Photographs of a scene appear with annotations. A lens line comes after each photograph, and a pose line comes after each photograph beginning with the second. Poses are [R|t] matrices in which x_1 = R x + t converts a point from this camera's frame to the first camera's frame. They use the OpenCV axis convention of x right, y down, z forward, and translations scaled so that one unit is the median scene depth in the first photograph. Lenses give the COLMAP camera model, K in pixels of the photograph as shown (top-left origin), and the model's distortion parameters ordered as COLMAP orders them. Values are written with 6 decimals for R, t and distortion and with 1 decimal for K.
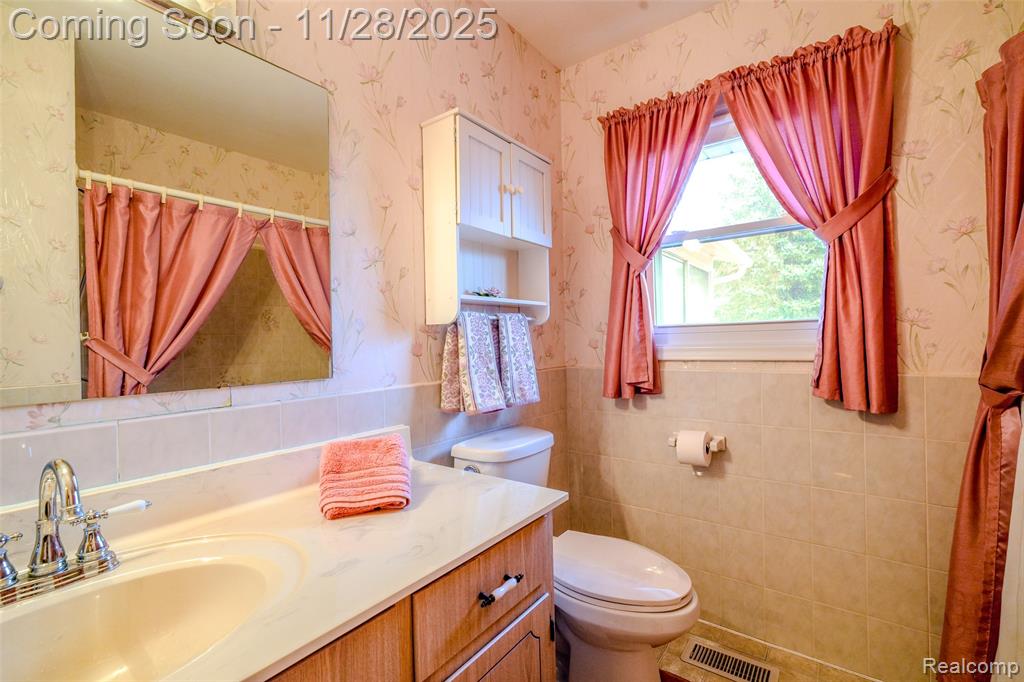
lens RADIAL K [[457.3, 0, 511.8], [0, 457.3, 339.0], [0, 0, 1]] dist [-0.014226, 0.007071]
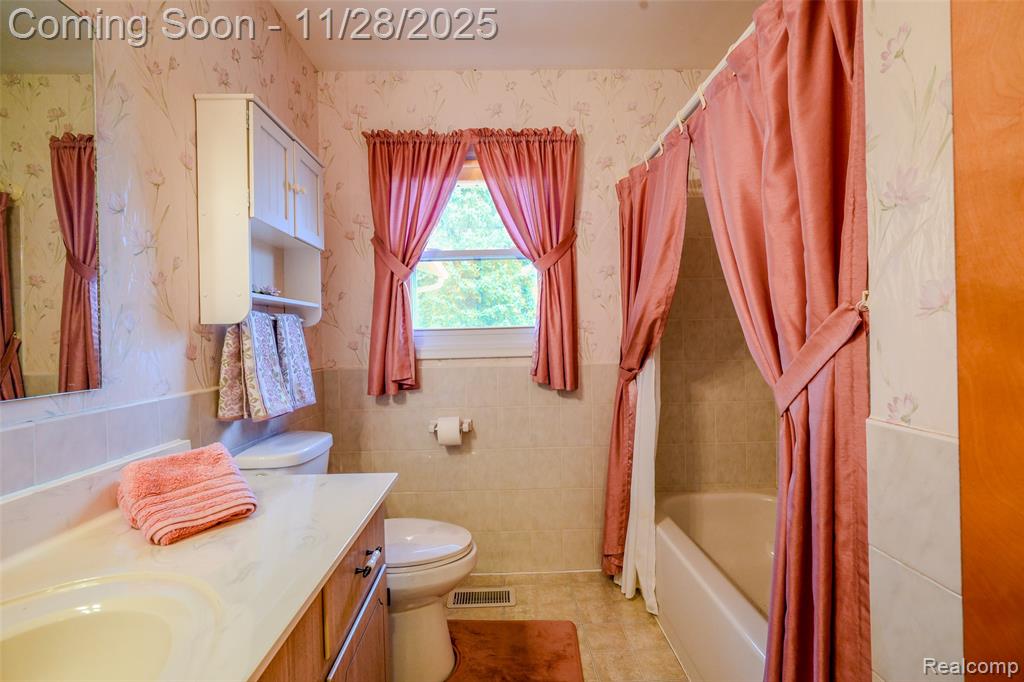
lens RADIAL K [[457.3, 0, 511.8], [0, 457.3, 339.0], [0, 0, 1]] dist [-0.014226, 0.007071]
pose [[0.788278, 0.002046, 0.615316, -0.248591], [0.002416, 0.999976, -0.006420, 0.004603], [-0.615315, 0.006547, 0.788254, -0.058976]]
